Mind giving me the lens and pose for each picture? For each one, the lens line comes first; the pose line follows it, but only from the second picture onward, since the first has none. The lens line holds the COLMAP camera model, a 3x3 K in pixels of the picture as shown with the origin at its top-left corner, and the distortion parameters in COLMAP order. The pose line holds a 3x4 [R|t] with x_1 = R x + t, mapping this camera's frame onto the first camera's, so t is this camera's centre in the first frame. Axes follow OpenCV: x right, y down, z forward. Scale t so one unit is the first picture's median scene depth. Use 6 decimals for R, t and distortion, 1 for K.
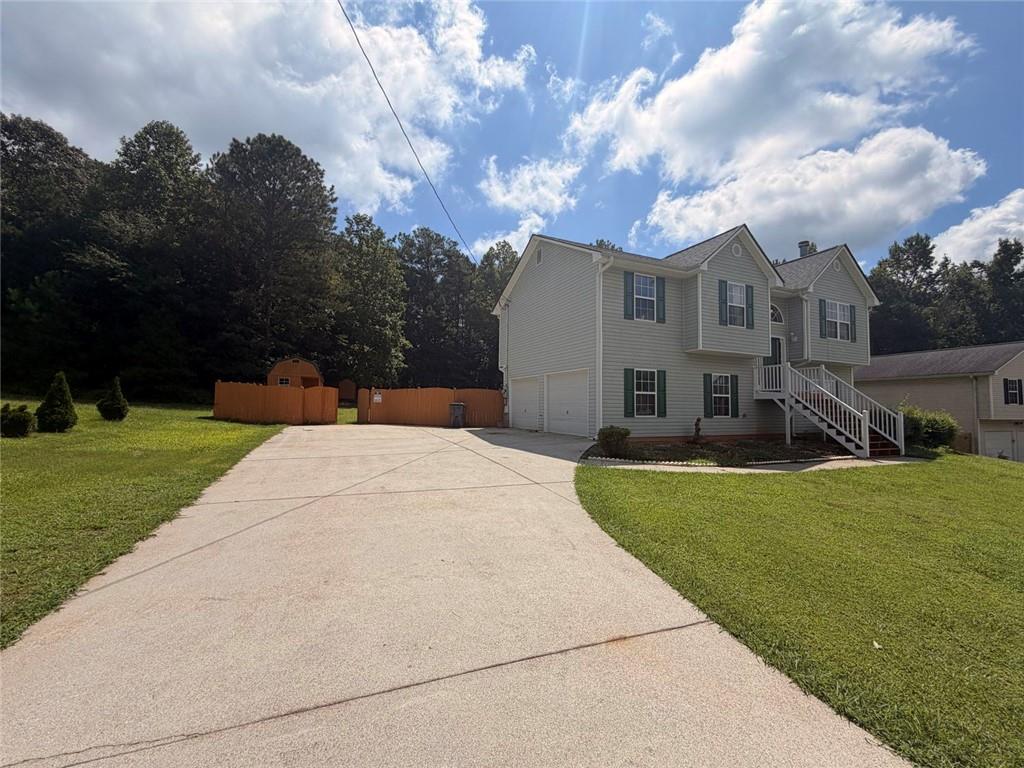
lens RADIAL K [[411.0, 0, 512.0], [0, 411.0, 384.0], [0, 0, 1]] dist [0.000529, -0.000144]
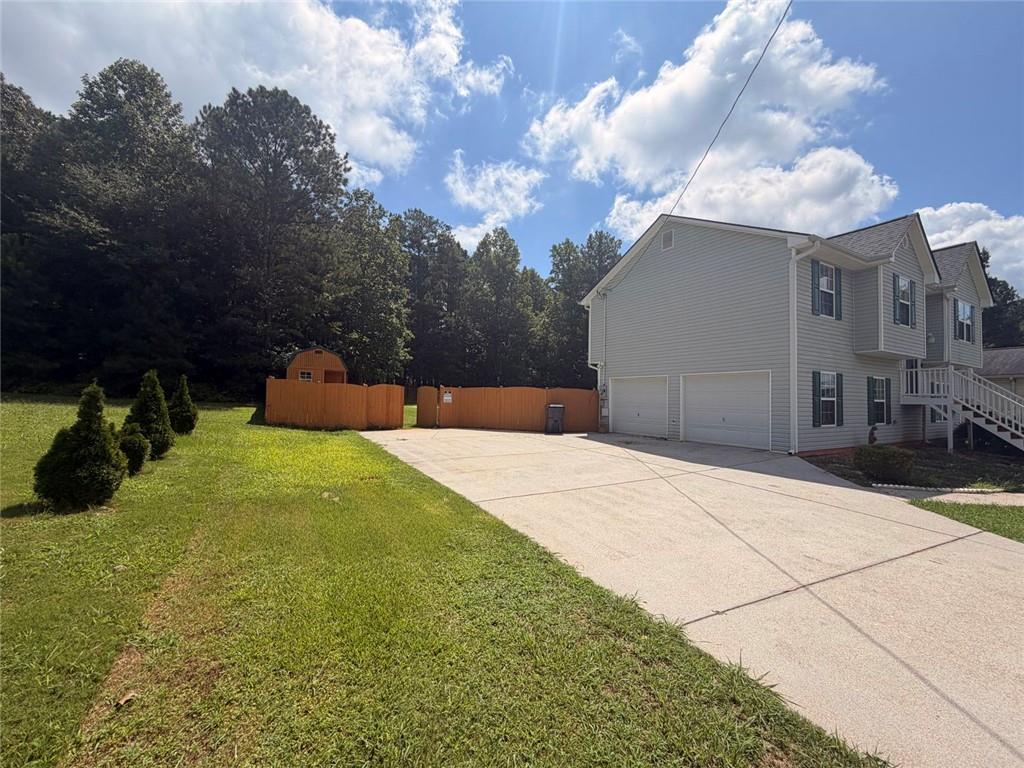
lens RADIAL K [[411.0, 0, 512.0], [0, 411.0, 384.0], [0, 0, 1]] dist [0.000529, -0.000144]
pose [[0.994439, 0.008057, 0.105005, -0.208156], [-0.010274, 0.999735, 0.020594, -0.010113], [-0.104812, -0.021558, 0.994258, 0.091260]]
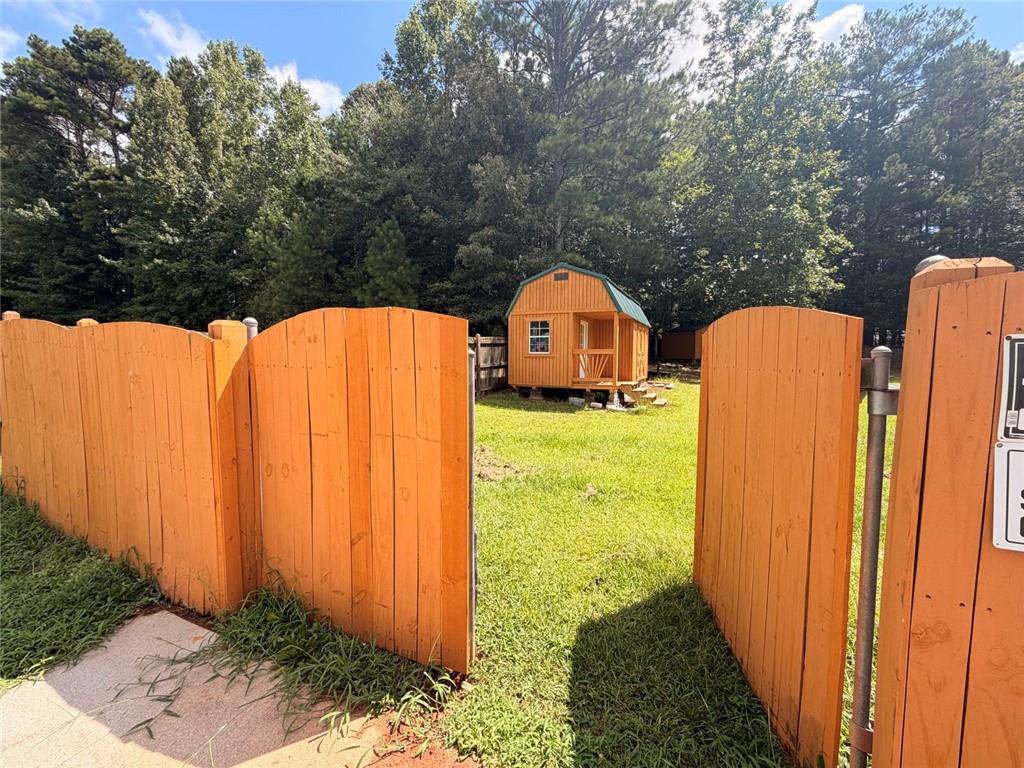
lens RADIAL K [[411.0, 0, 512.0], [0, 411.0, 384.0], [0, 0, 1]] dist [0.000529, -0.000144]
pose [[0.661563, 0.033788, -0.749128, -0.248401], [0.046496, 0.995214, 0.085948, 0.012620], [0.748446, -0.091692, 0.656826, 0.679240]]
